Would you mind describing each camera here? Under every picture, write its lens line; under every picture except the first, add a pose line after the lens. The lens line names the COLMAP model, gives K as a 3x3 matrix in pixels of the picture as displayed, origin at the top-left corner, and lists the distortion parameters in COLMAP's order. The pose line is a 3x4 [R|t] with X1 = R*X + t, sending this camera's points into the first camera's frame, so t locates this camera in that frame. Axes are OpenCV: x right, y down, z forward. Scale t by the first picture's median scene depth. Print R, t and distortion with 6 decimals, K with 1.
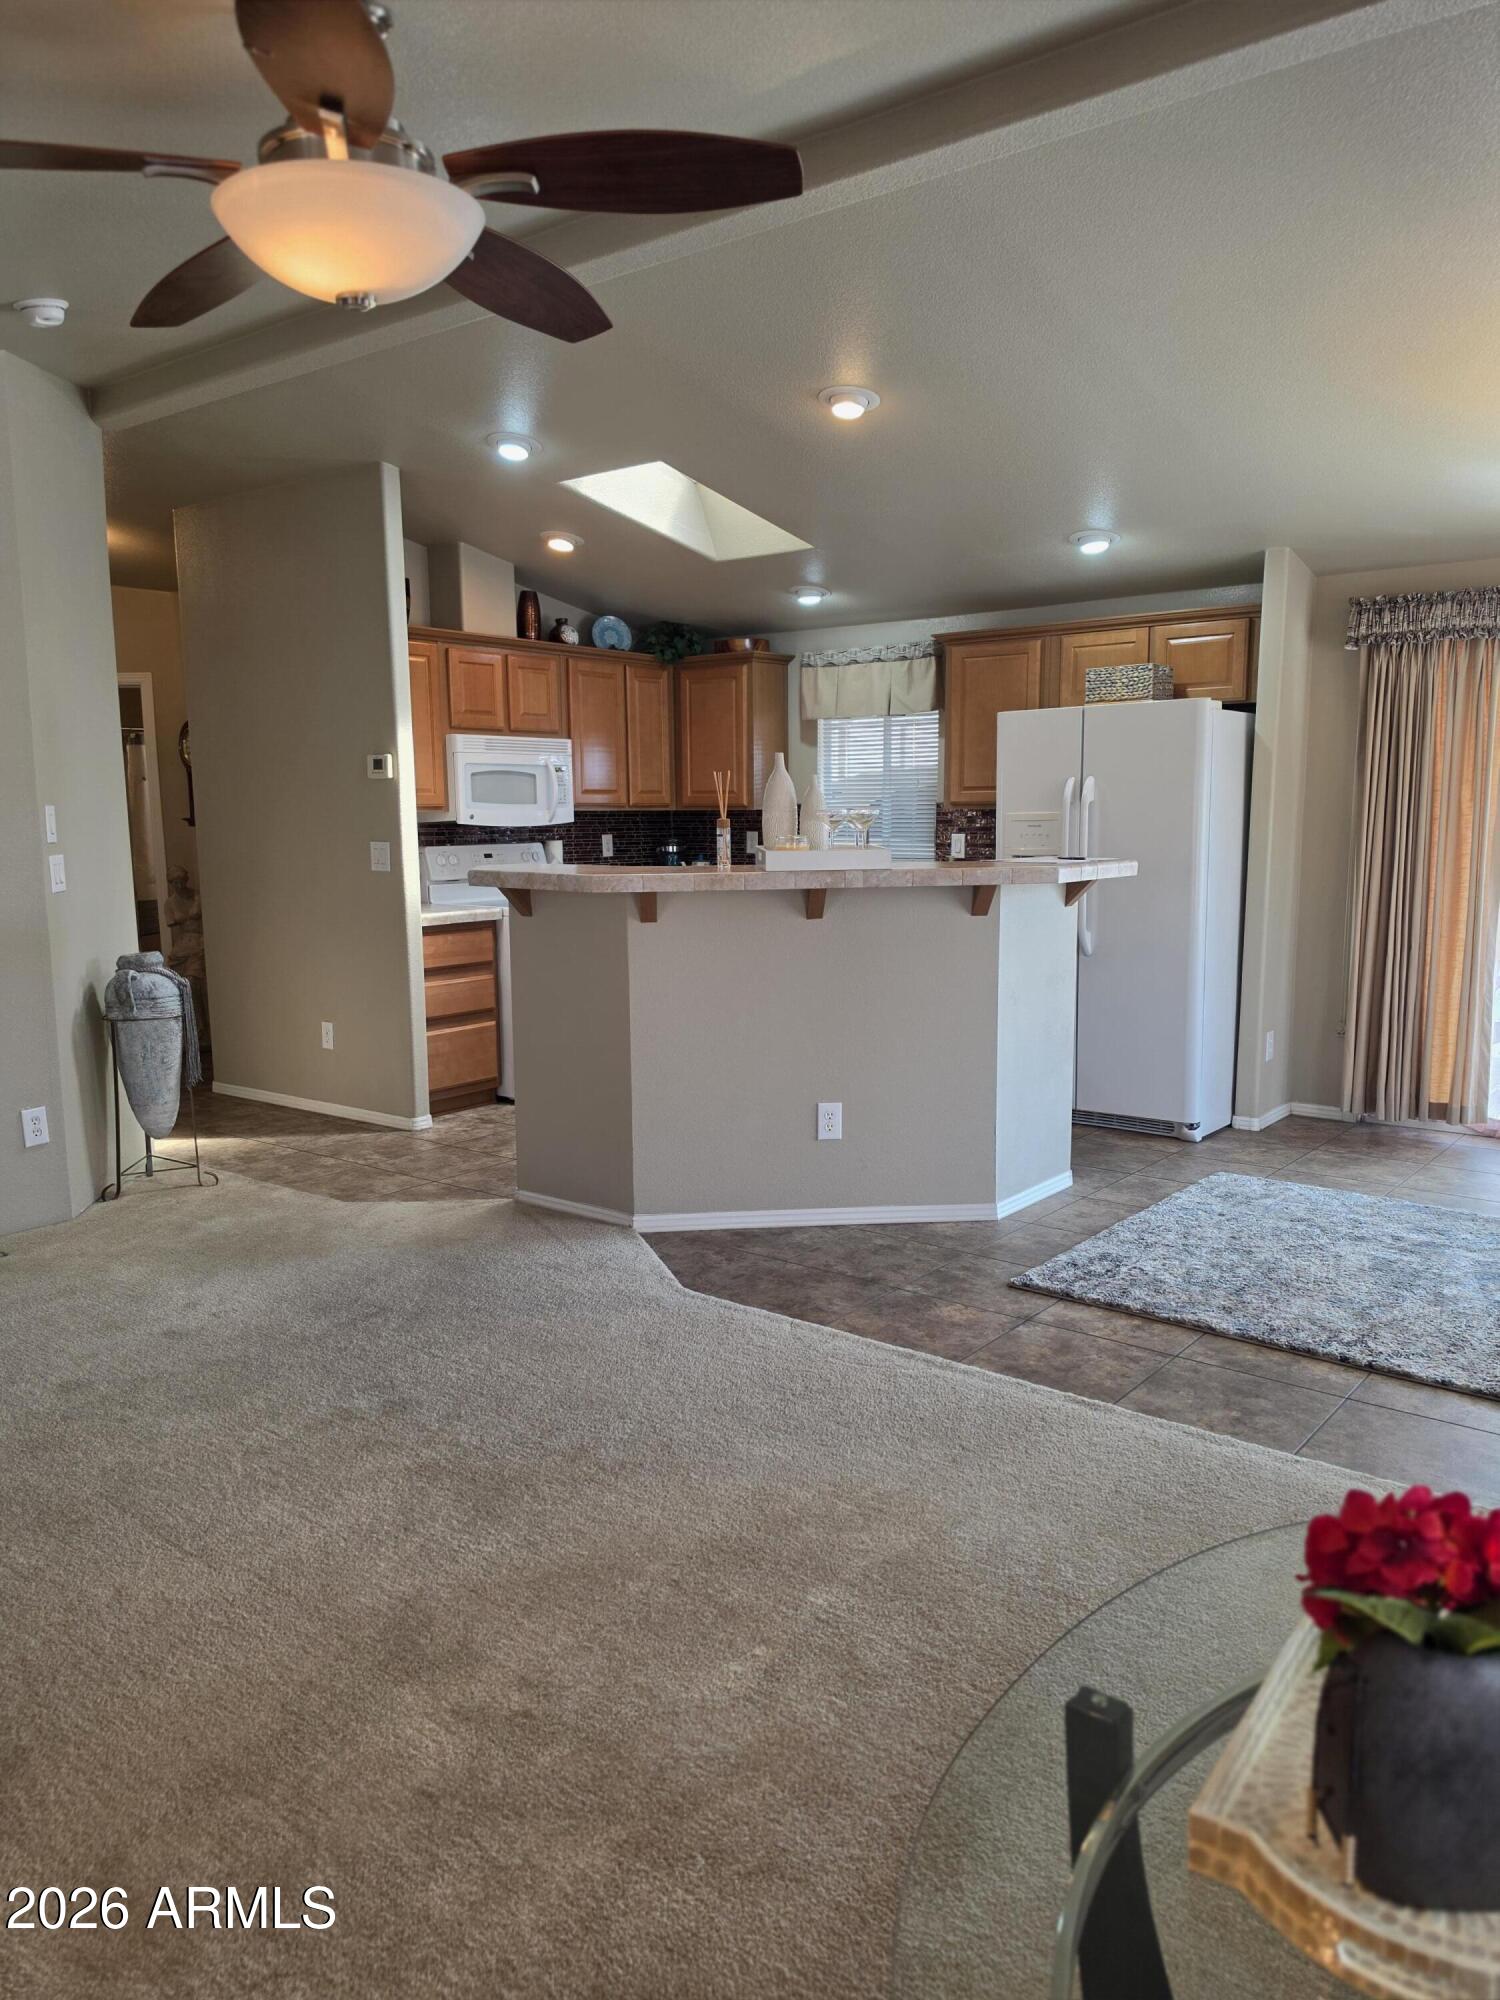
lens RADIAL K [[1416.8, 0, 747.6], [0, 1416.8, 1010.6], [0, 0, 1]] dist [0.096385, -0.164718]
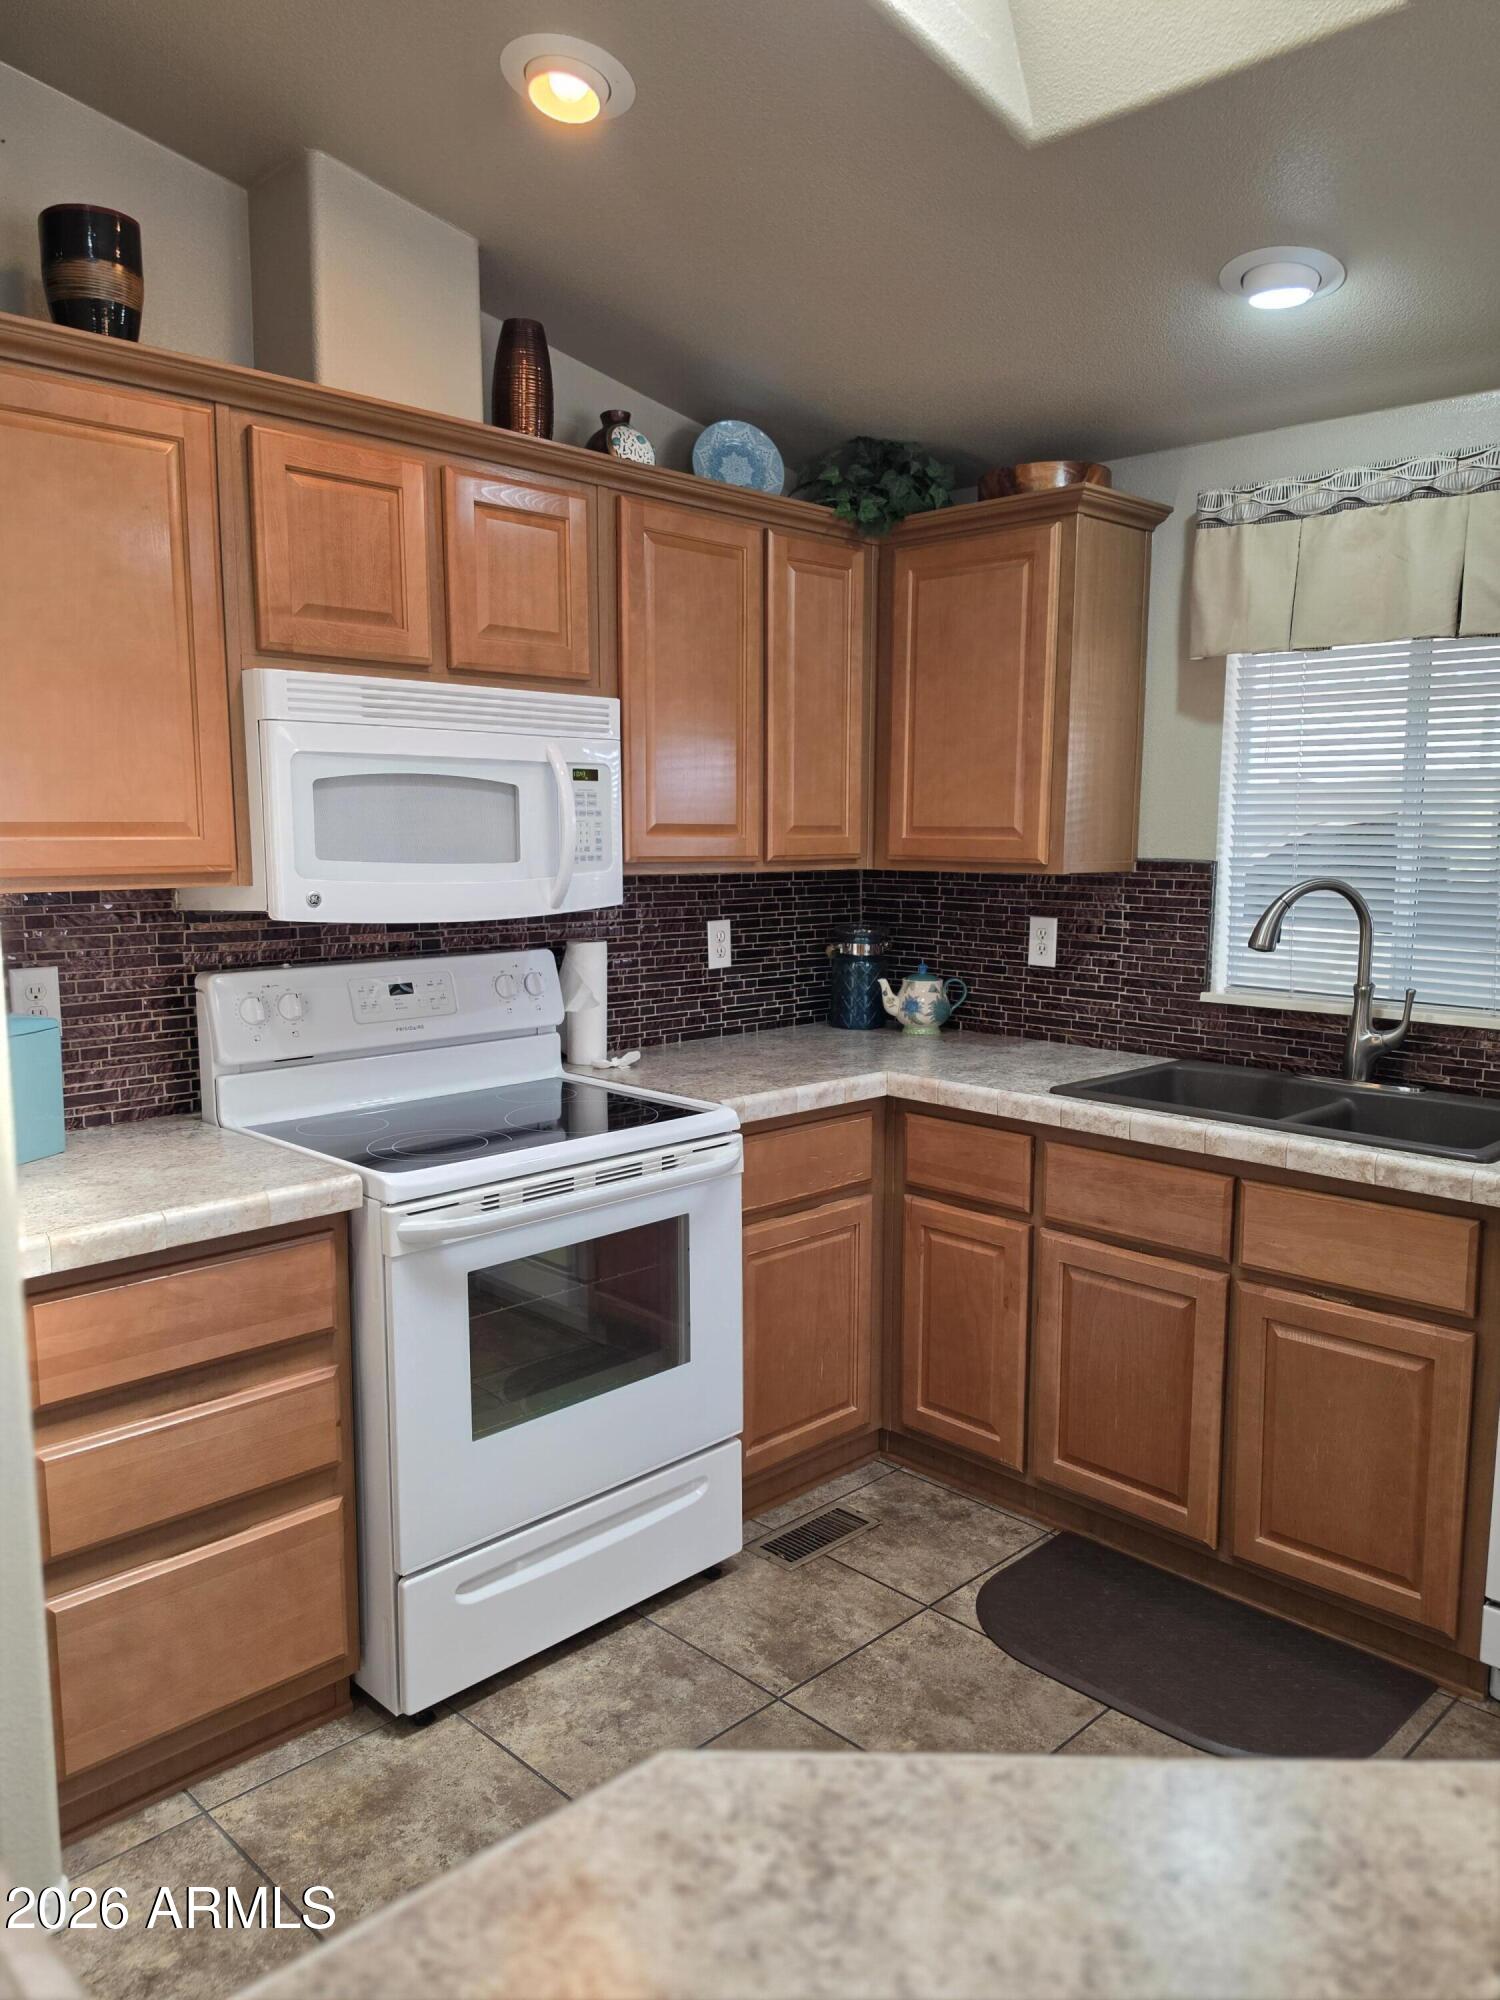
lens RADIAL K [[1418.2, 0, 750.0], [0, 1418.2, 1000.0], [0, 0, 1]] dist [0.094958, -0.174119]
pose [[0.992500, 0.027017, -0.119221, -0.036462], [-0.029384, 0.999404, -0.018138, -0.095702], [0.118660, 0.021506, 0.992702, 0.583305]]
